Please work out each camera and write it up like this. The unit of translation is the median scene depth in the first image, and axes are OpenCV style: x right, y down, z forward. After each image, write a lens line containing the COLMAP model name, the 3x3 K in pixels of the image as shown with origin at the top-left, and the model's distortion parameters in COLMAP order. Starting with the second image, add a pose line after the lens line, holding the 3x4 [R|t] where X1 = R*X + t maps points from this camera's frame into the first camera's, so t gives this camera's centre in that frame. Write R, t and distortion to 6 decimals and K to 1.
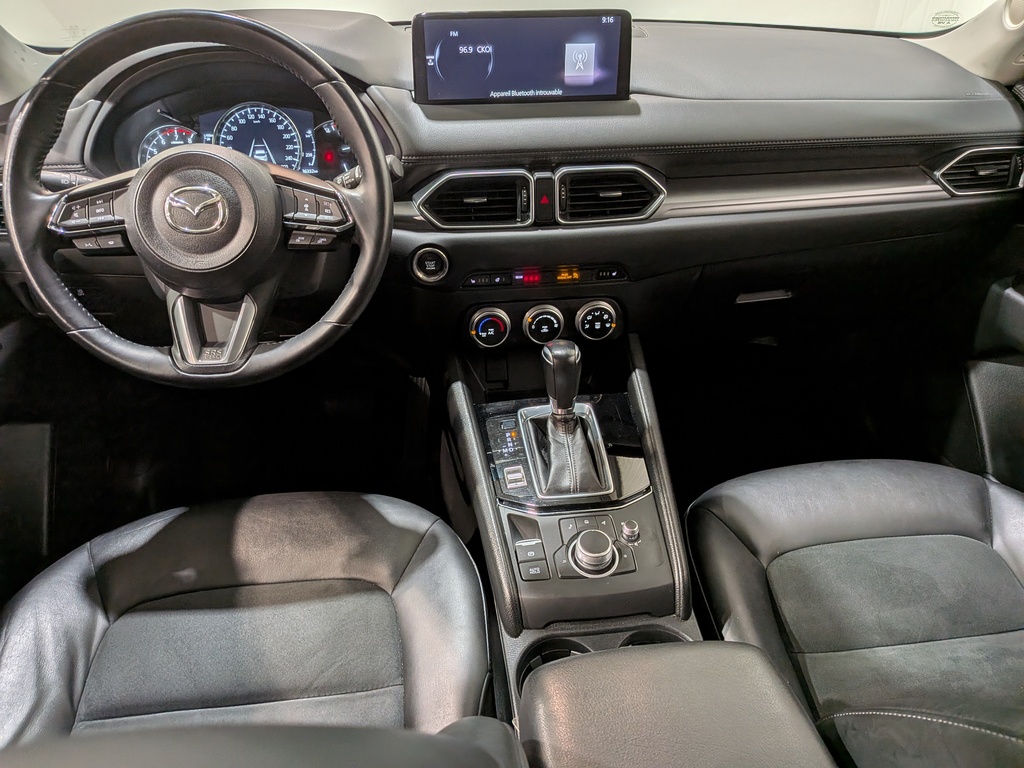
lens RADIAL K [[743.8, 0, 518.3], [0, 743.8, 398.4], [0, 0, 1]] dist [0.051258, -0.084484]
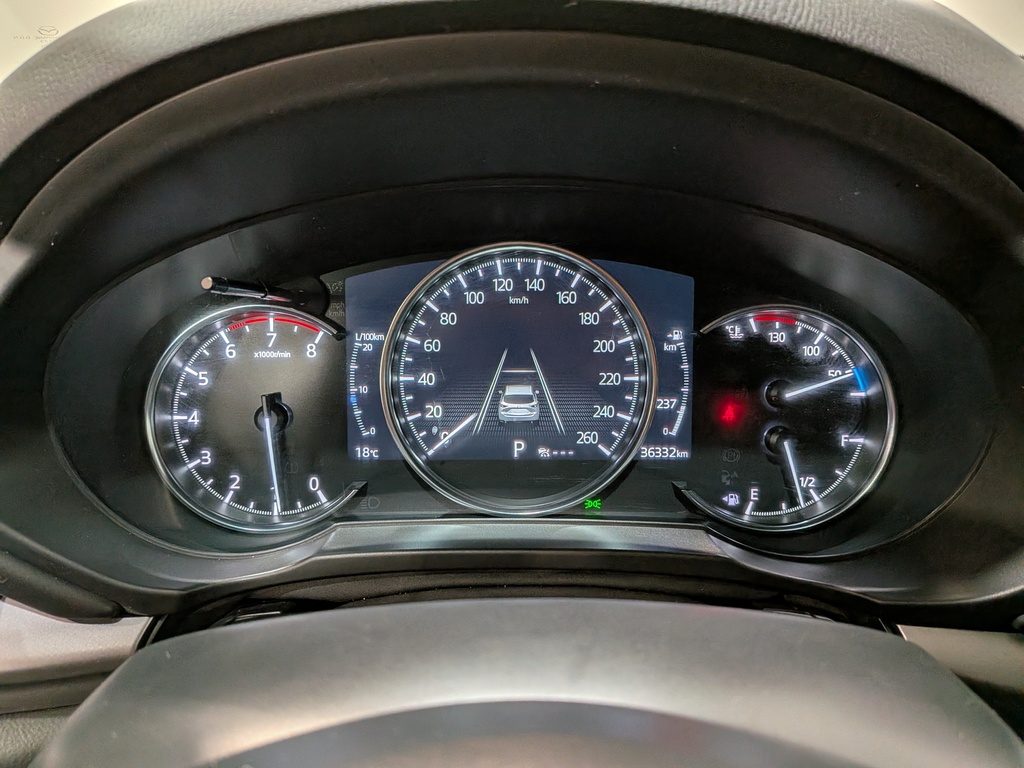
lens RADIAL K [[743.8, 0, 503.1], [0, 743.8, 377.0], [0, 0, 1]] dist [0.051258, -0.084484]
pose [[0.990829, 0.049239, -0.125828, -0.333117], [-0.069798, 0.983886, -0.164608, -0.301433], [0.115695, 0.171881, 0.978300, 0.736800]]
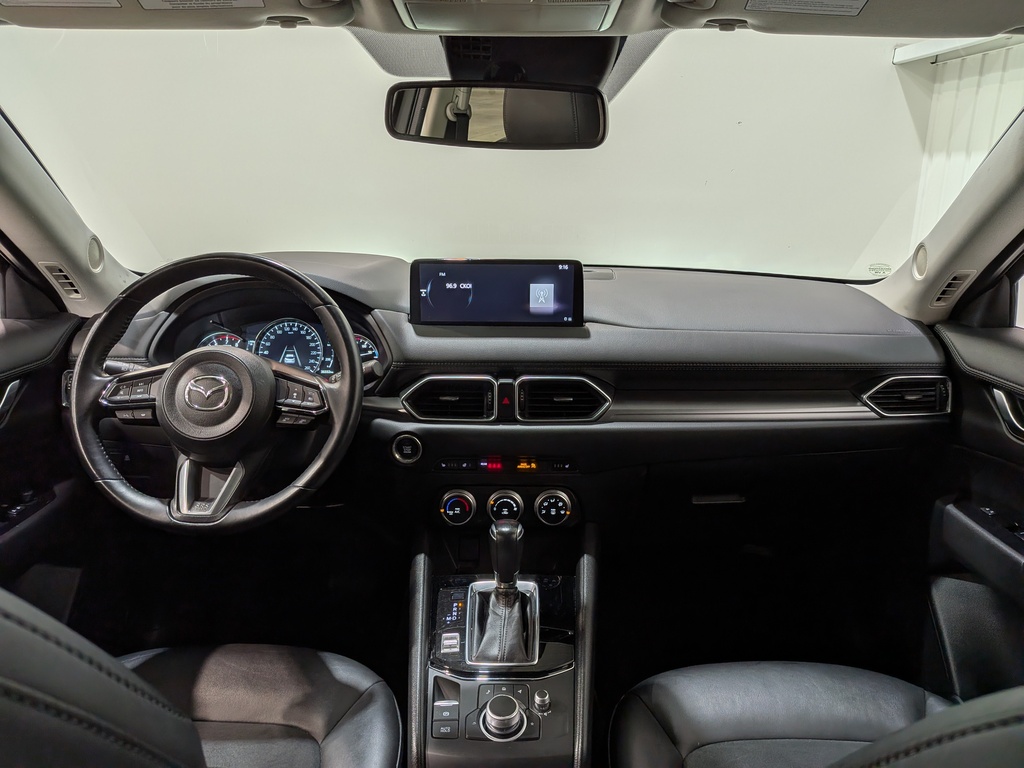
lens RADIAL K [[743.8, 0, 516.5], [0, 743.8, 374.5], [0, 0, 1]] dist [0.051258, -0.084484]
pose [[0.992178, 0.041378, -0.117772, 0.191444], [-0.075567, 0.950043, -0.302833, 0.053782], [0.099358, 0.309364, 0.945739, -0.140921]]
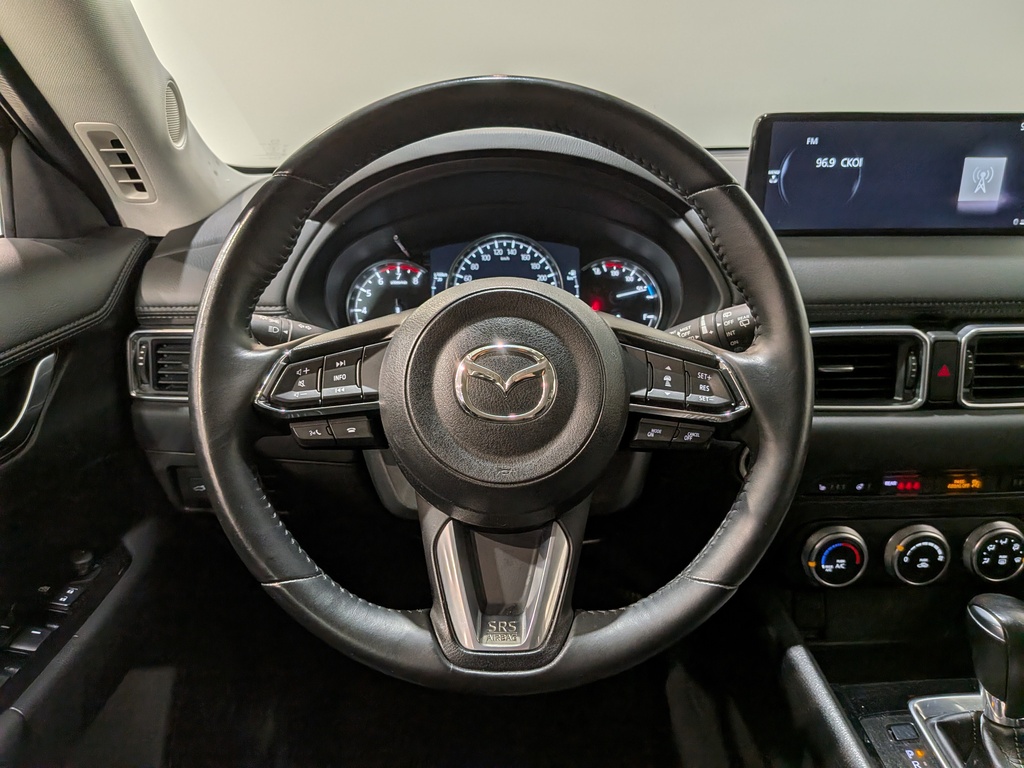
lens RADIAL K [[750.9, 0, 526.8], [0, 750.9, 380.1], [0, 0, 1]] dist [0.035687, -0.063871]
pose [[0.995571, 0.028583, -0.089566, -0.272870], [-0.047810, 0.974207, -0.220535, -0.094072], [0.080952, 0.223841, 0.971258, 0.324576]]
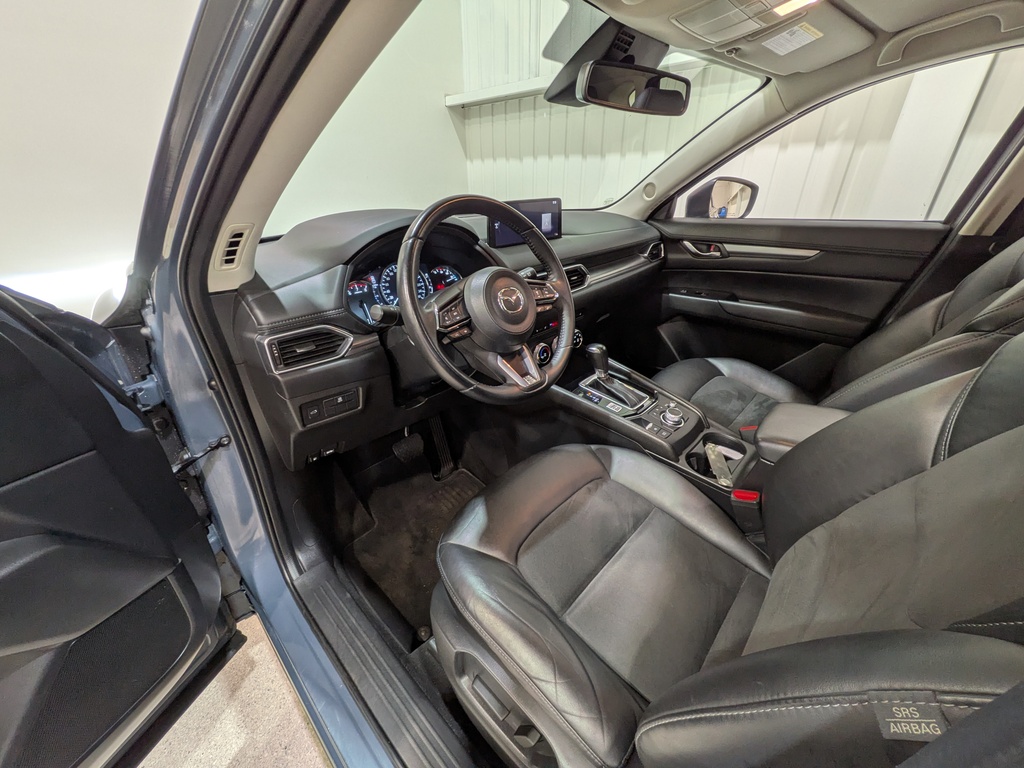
lens RADIAL K [[406.5, 0, 519.0], [0, 406.5, 380.1], [0, 0, 1]] dist [0.002946, 0.000027]
pose [[0.767579, -0.295092, 0.568985, -0.769738], [0.366009, 0.930544, -0.011152, -0.044985], [-0.526175, 0.216814, 0.822272, 0.184807]]
